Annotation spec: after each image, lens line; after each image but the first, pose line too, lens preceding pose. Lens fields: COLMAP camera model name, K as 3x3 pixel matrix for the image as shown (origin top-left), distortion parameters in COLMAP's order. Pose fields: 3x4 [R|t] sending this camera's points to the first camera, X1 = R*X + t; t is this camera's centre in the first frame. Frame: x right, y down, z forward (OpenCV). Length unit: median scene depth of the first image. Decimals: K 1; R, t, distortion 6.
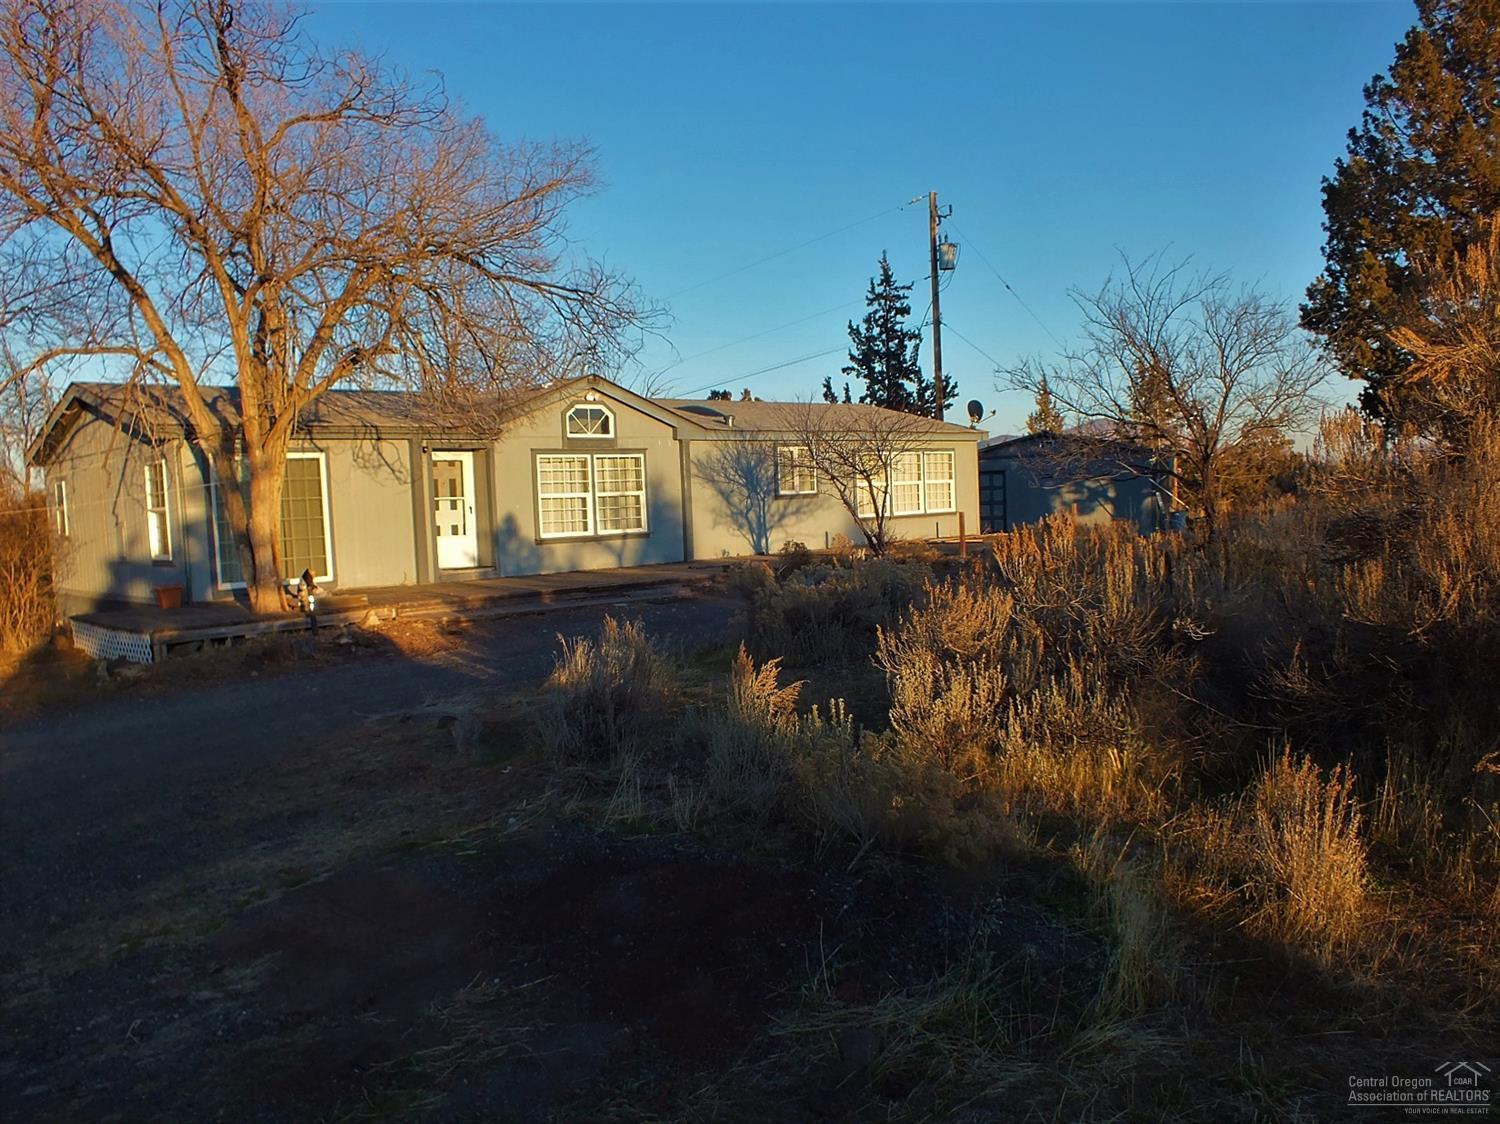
lens RADIAL K [[1221.9, 0, 709.6], [0, 1221.9, 584.7], [0, 0, 1]] dist [-0.105968, 0.112287]
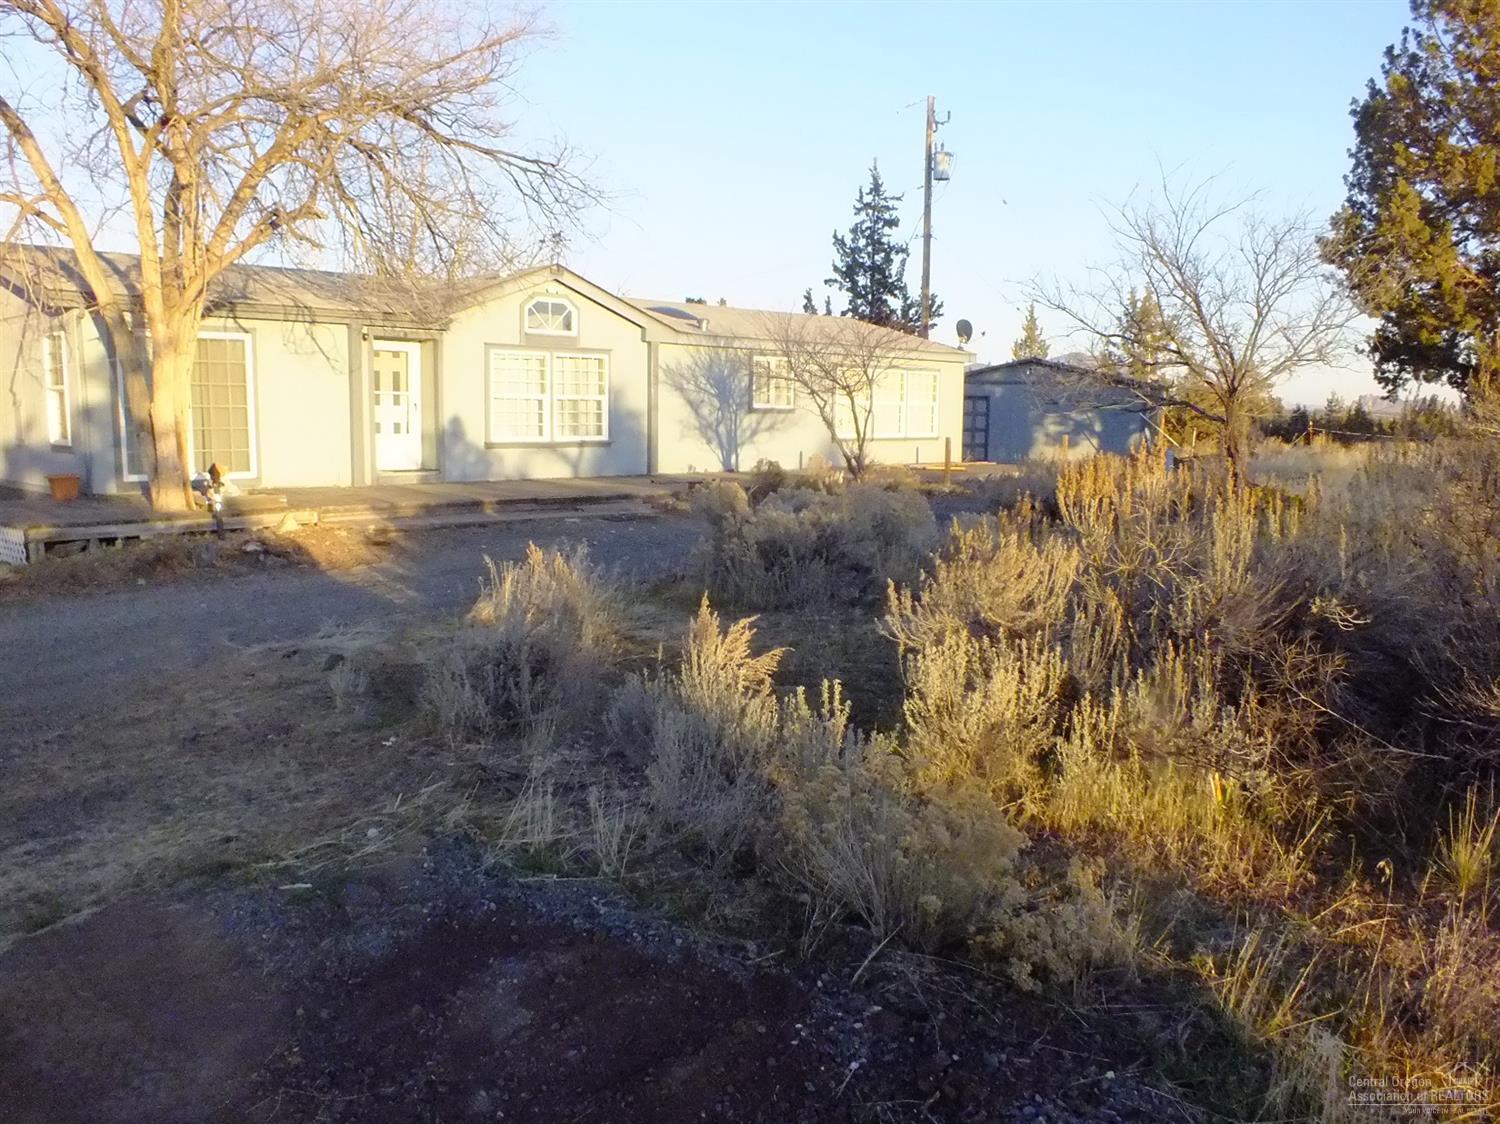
lens RADIAL K [[1221.9, 0, 709.6], [0, 1221.9, 584.7], [0, 0, 1]] dist [-0.105968, 0.112287]
pose [[0.998308, 0.048683, 0.031785, 0.002158], [-0.050790, 0.996306, 0.069244, -0.003905], [-0.028297, -0.070741, 0.997093, 0.110256]]
